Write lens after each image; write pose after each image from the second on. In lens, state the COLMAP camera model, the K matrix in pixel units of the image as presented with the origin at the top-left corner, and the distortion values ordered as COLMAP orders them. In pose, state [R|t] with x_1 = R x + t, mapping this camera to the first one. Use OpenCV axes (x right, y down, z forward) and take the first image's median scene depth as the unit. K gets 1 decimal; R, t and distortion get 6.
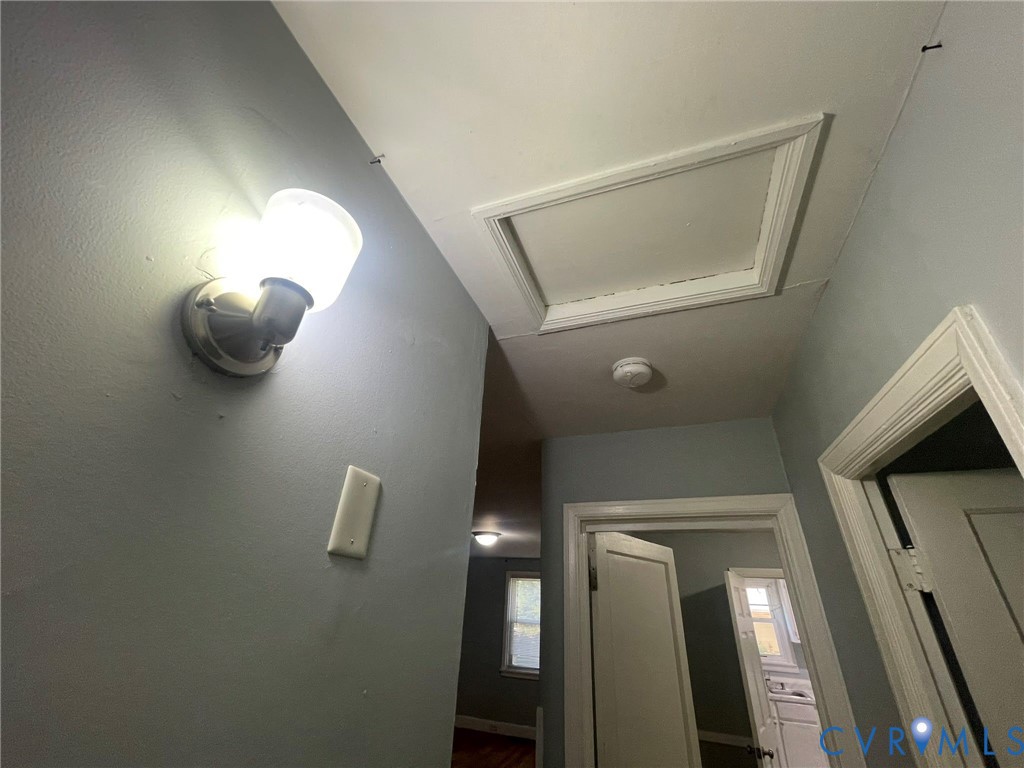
lens RADIAL K [[412.6, 0, 510.0], [0, 412.6, 381.9], [0, 0, 1]] dist [-0.002095, -0.000061]
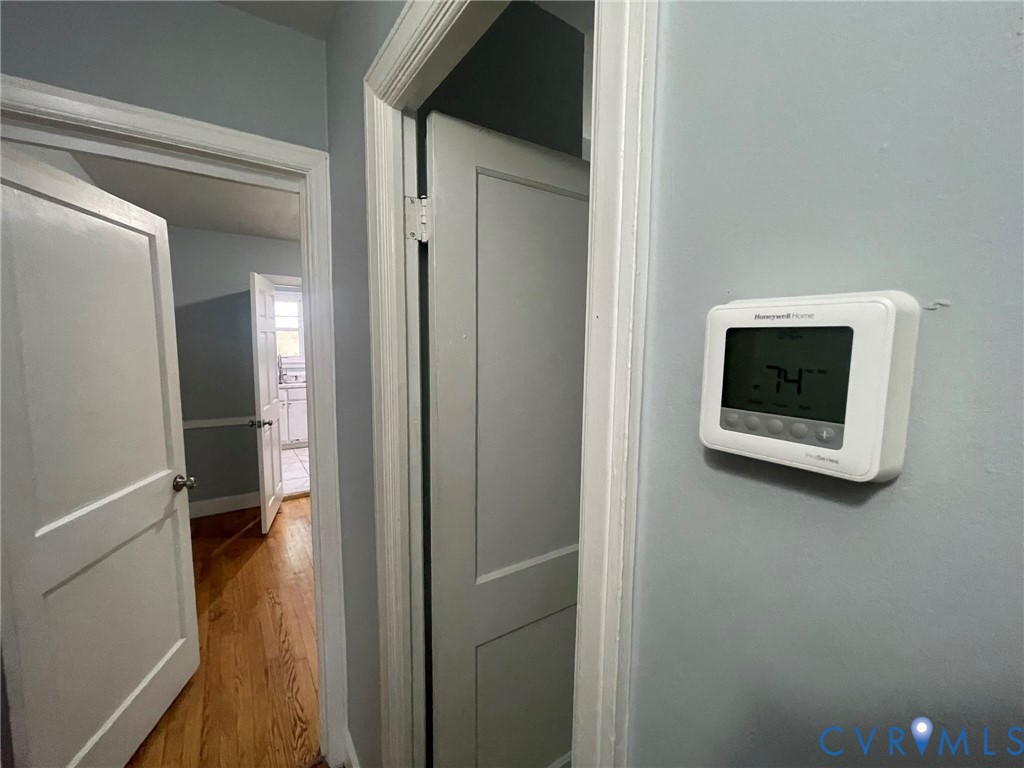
lens RADIAL K [[412.6, 0, 510.0], [0, 412.6, 381.9], [0, 0, 1]] dist [-0.002095, -0.000061]
pose [[0.567503, -0.120740, 0.814470, 0.116217], [-0.381076, 0.838351, 0.389805, 0.135122], [-0.729877, -0.531591, 0.429756, 0.100193]]
